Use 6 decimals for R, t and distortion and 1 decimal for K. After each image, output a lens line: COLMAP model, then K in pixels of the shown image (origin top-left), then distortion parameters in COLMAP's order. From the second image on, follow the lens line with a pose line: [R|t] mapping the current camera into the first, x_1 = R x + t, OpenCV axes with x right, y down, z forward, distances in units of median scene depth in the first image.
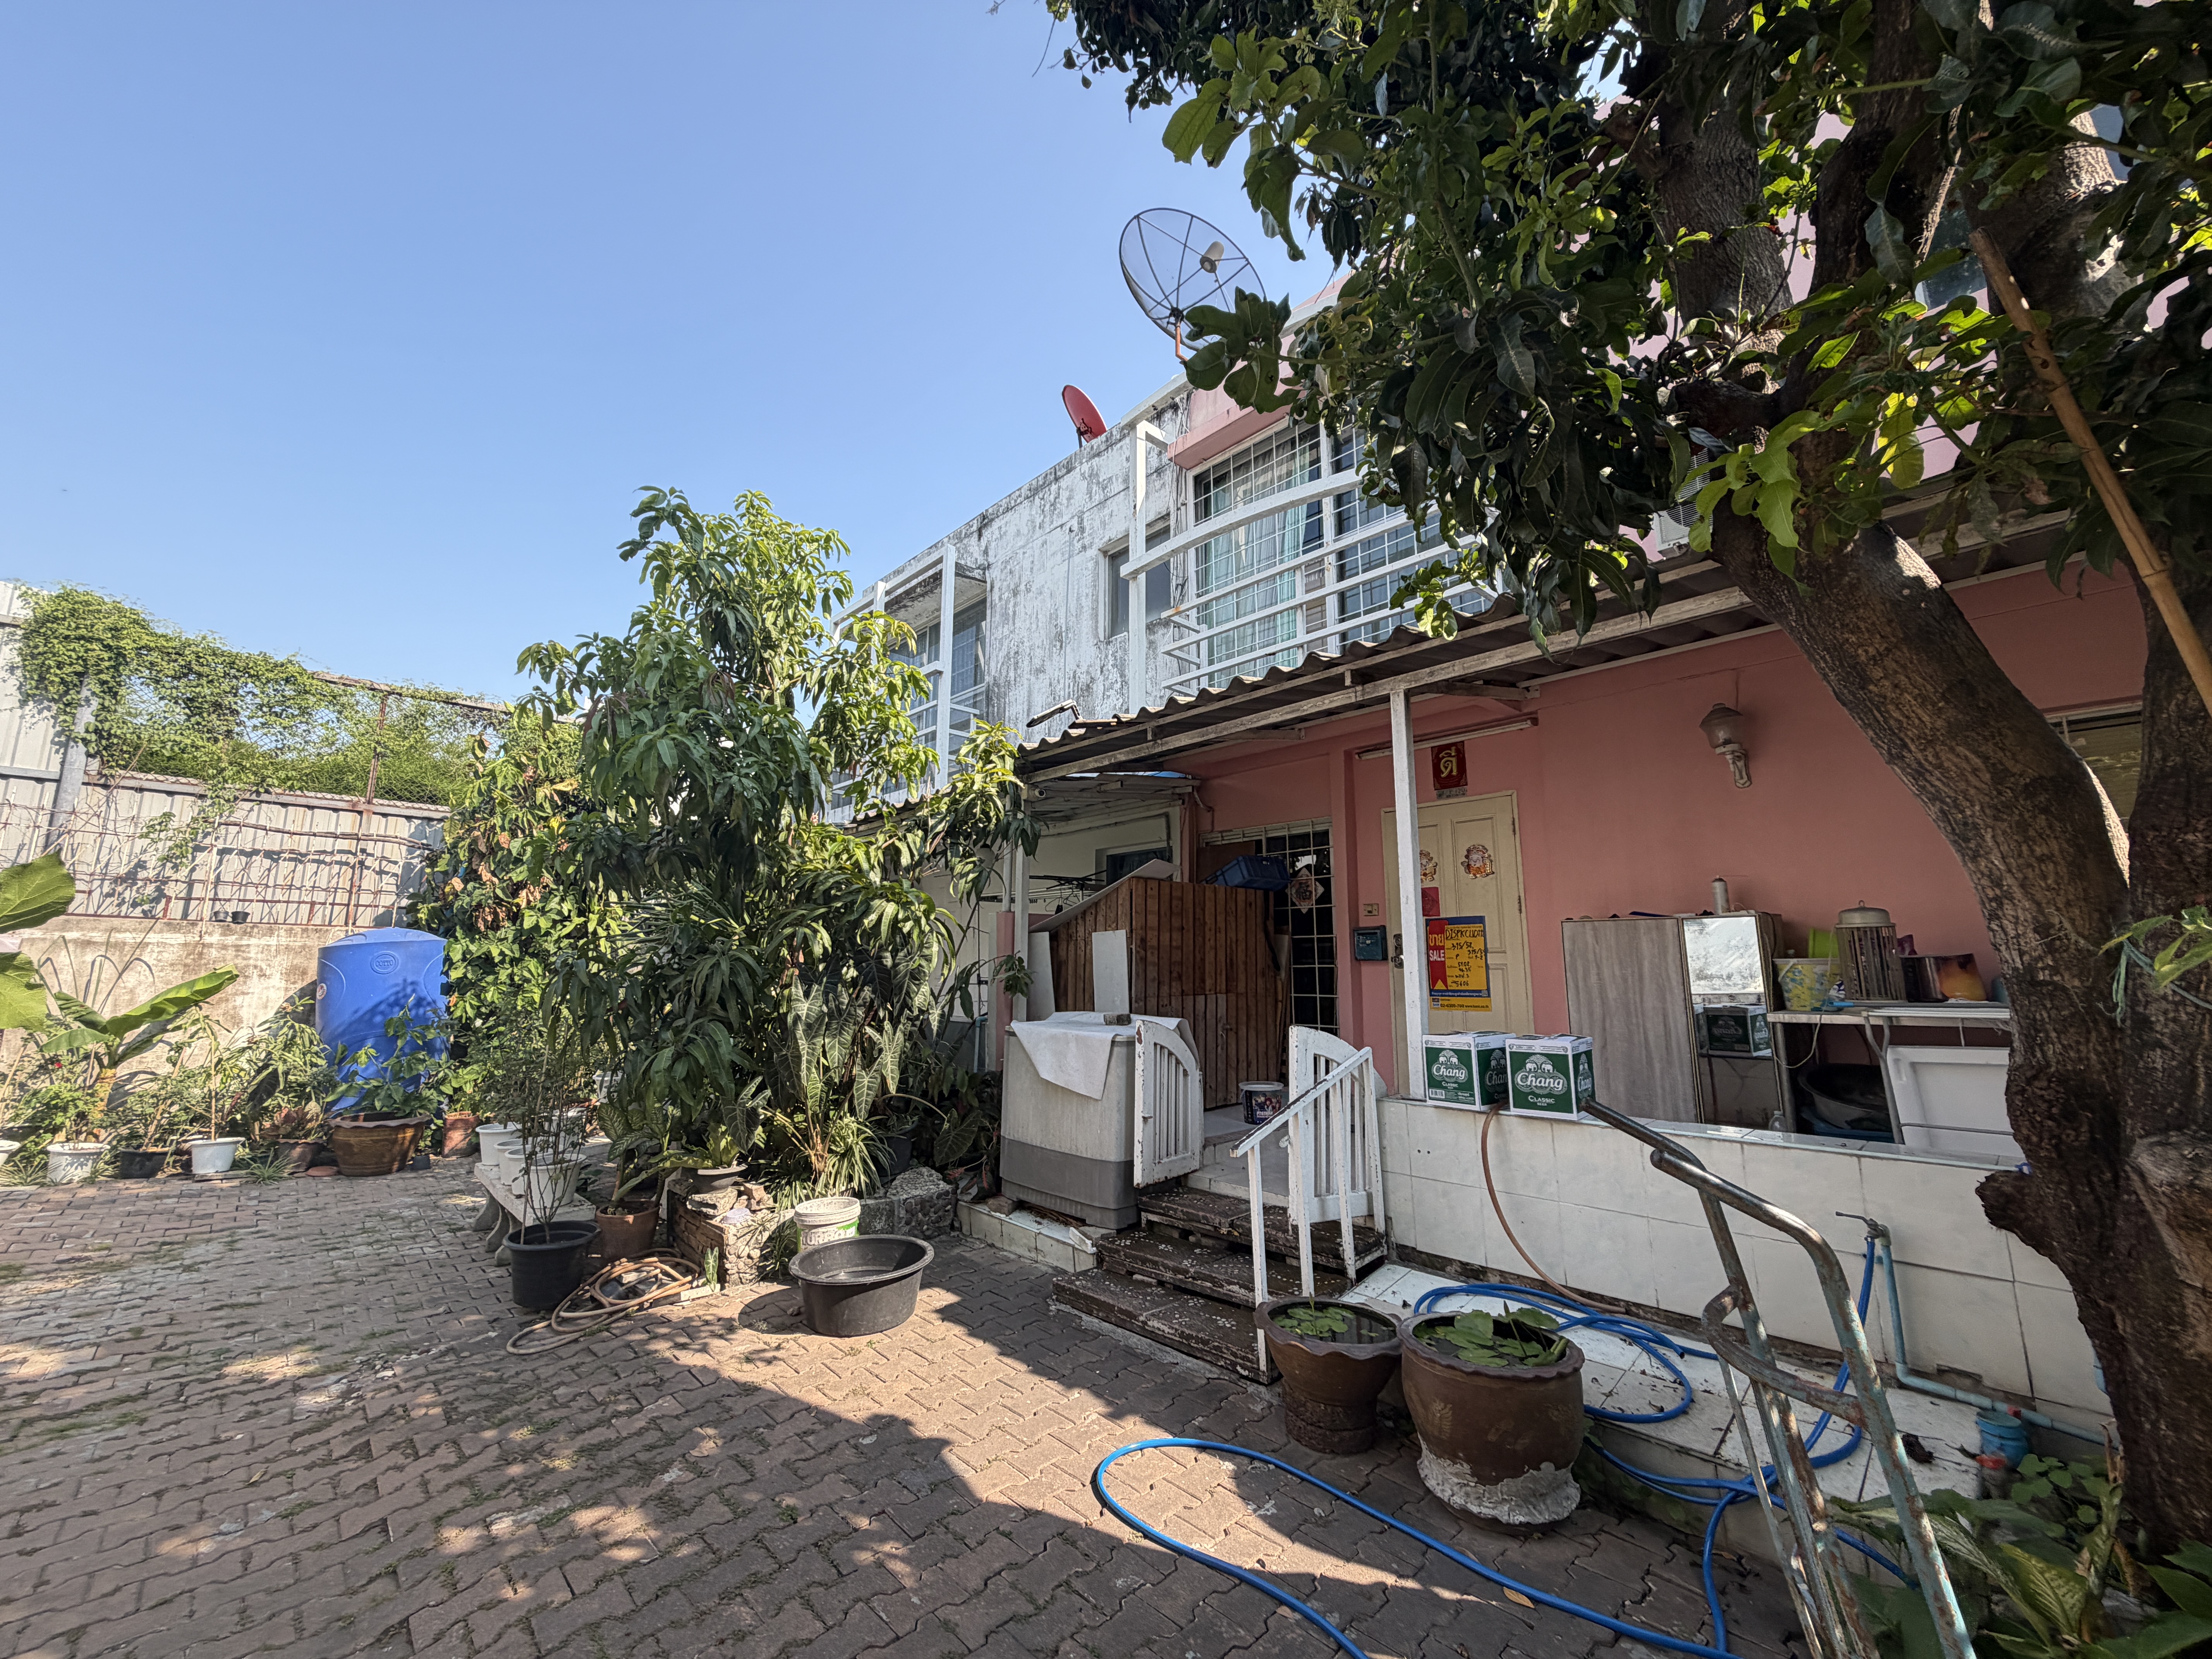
lens RADIAL K [[872.9, 0, 1101.9], [0, 872.9, 827.7], [0, 0, 1]] dist [-0.001476, 0.000446]
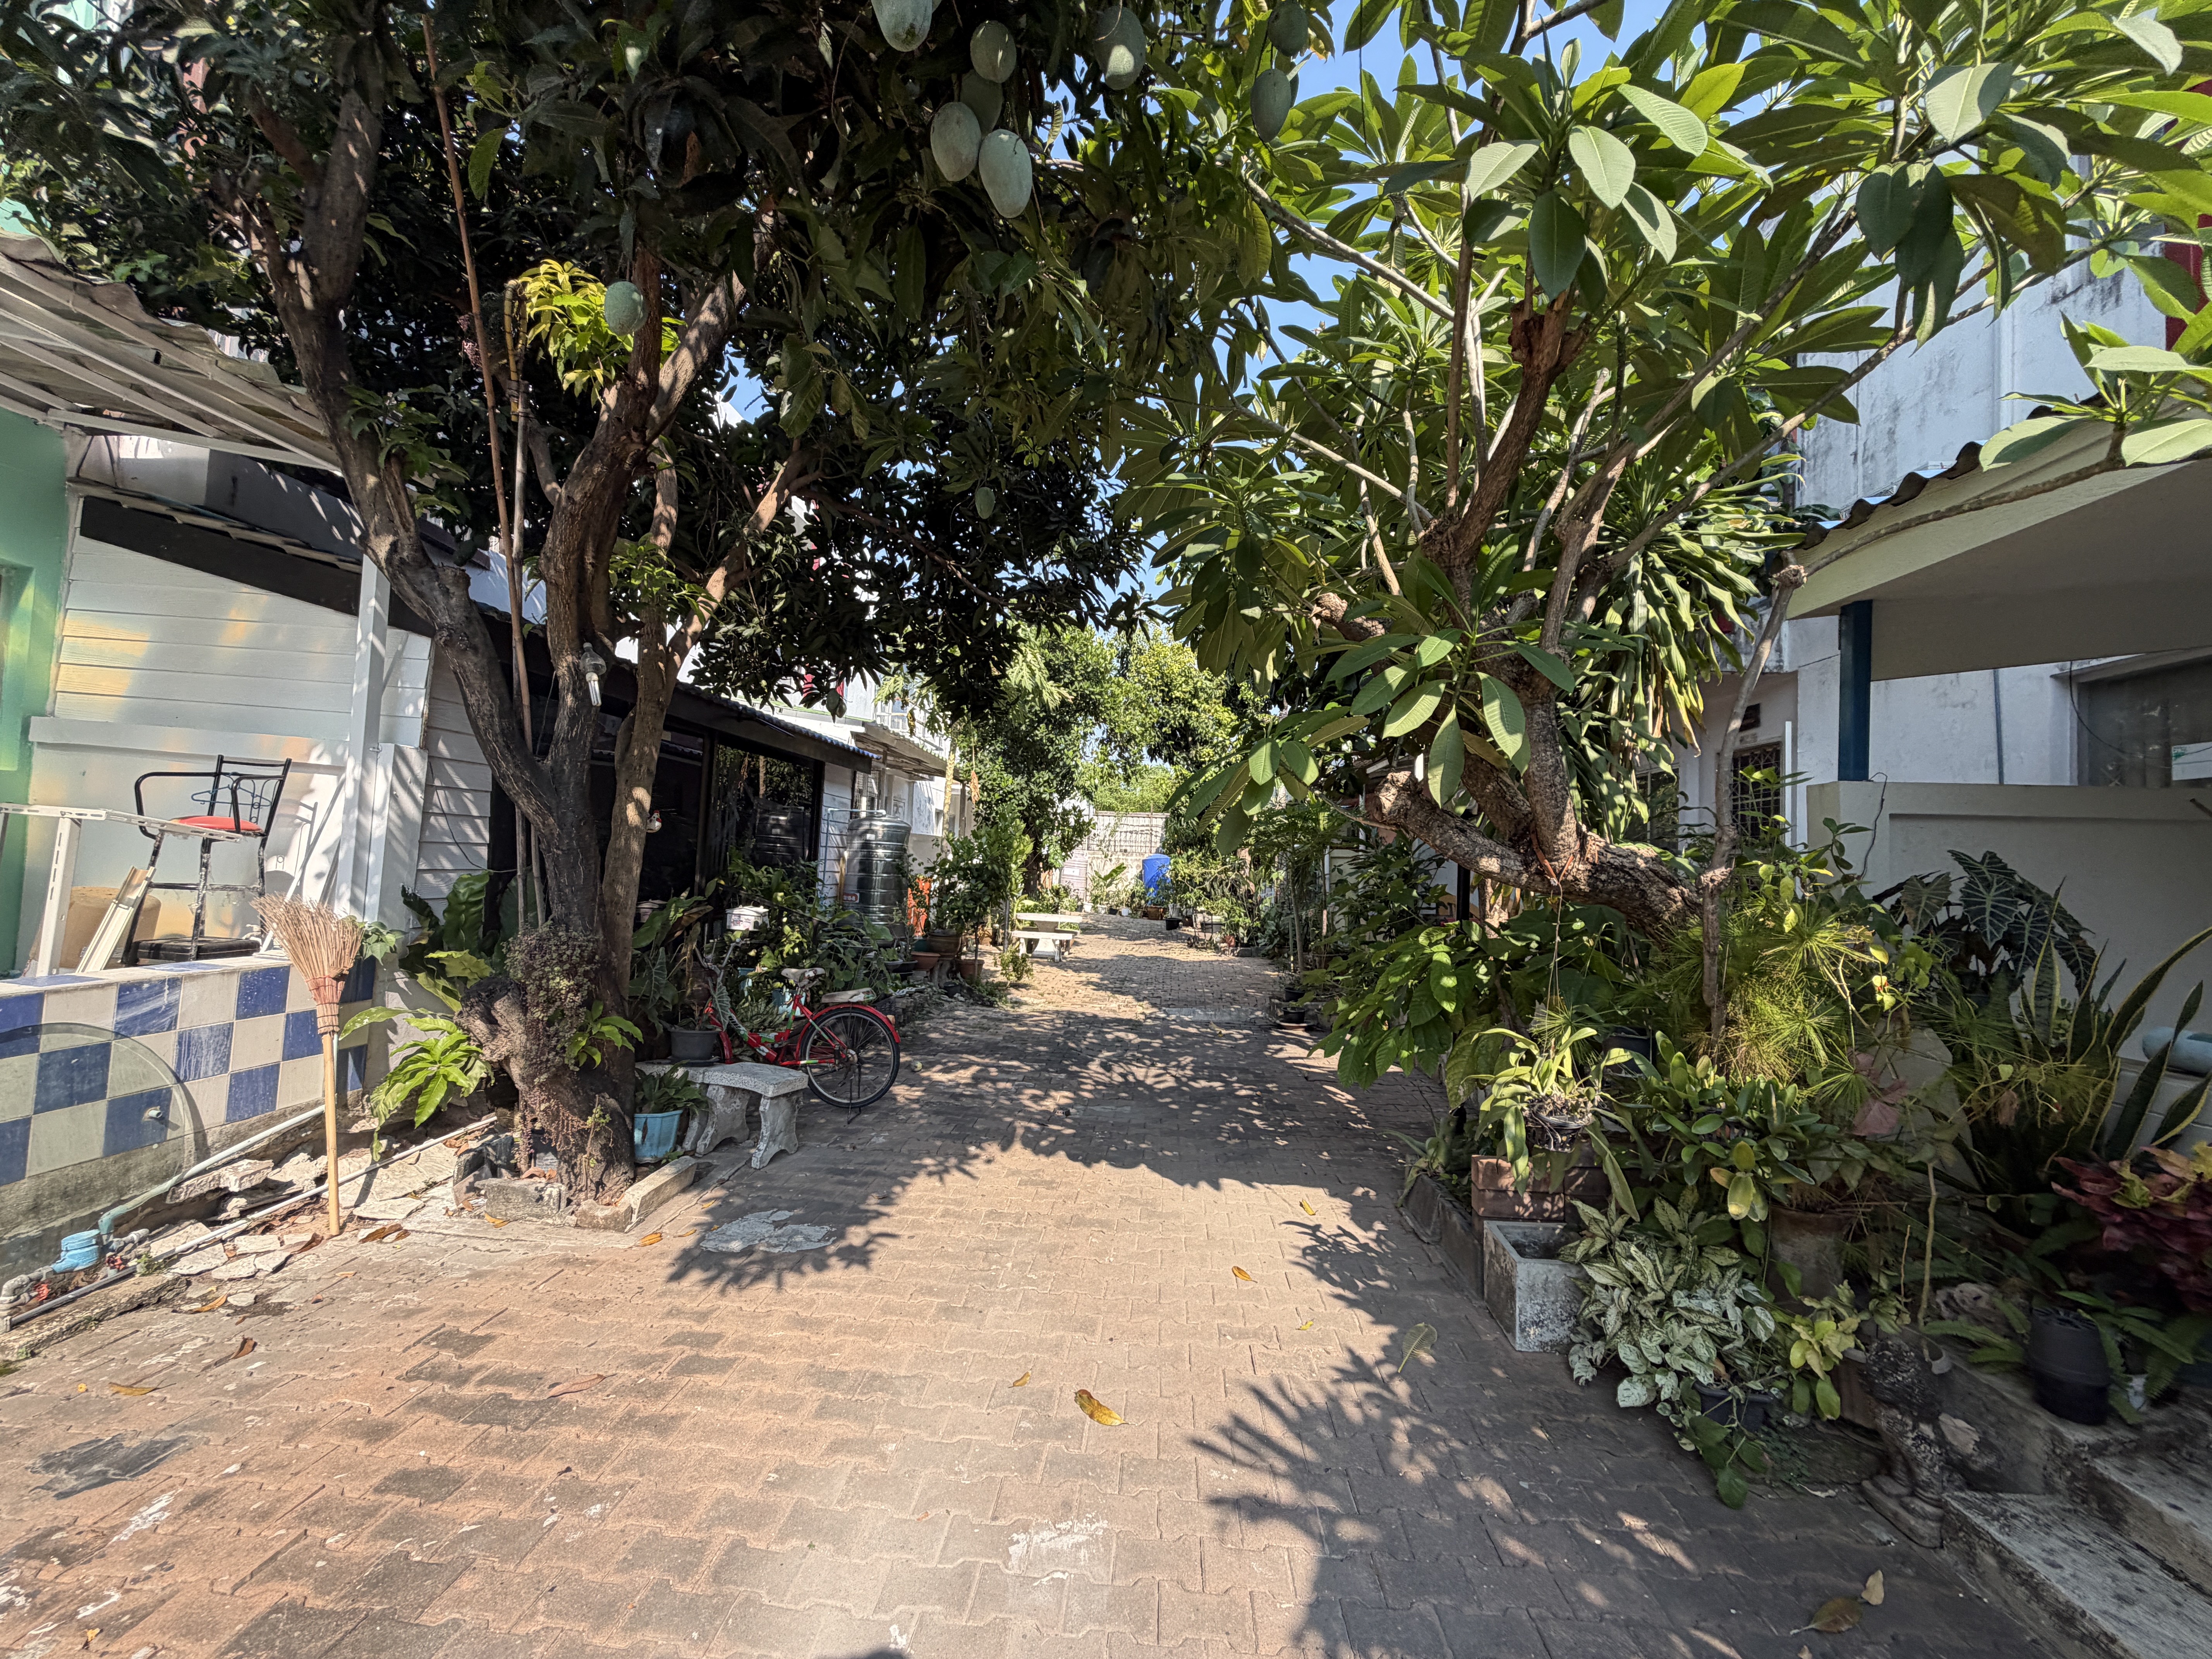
lens RADIAL K [[872.9, 0, 1107.1], [0, 872.9, 818.6], [0, 0, 1]] dist [-0.001476, 0.000446]
pose [[0.689218, -0.005203, -0.724536, 1.069112], [0.083142, 0.993937, 0.071952, -0.199531], [0.719768, -0.109830, 0.685471, -1.028355]]
